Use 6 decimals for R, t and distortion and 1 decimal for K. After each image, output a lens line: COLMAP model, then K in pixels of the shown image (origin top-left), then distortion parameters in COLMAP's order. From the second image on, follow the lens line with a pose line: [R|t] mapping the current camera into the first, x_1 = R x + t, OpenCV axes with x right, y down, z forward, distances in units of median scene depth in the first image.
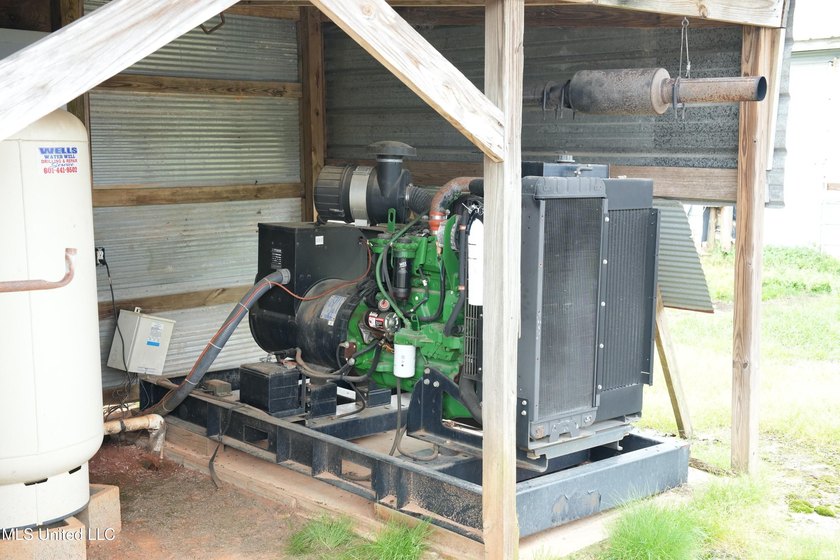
lens RADIAL K [[1103.7, 0, 420.0], [0, 1103.7, 280.0], [0, 0, 1]] dist [0.277555, 0.005136]
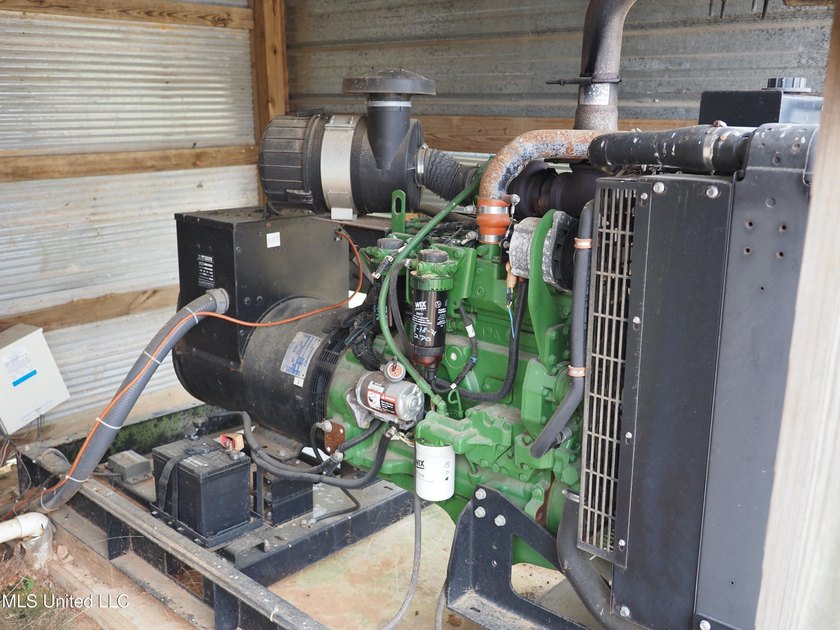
lens RADIAL K [[835.6, 0, 420.0], [0, 835.6, 315.0], [0, 0, 1]] dist [0.000842, -0.001705]
pose [[0.998002, -0.014532, 0.061492, -0.034611], [0.007423, 0.993419, 0.114299, -0.039755], [-0.062749, -0.113614, 0.991541, 0.447808]]
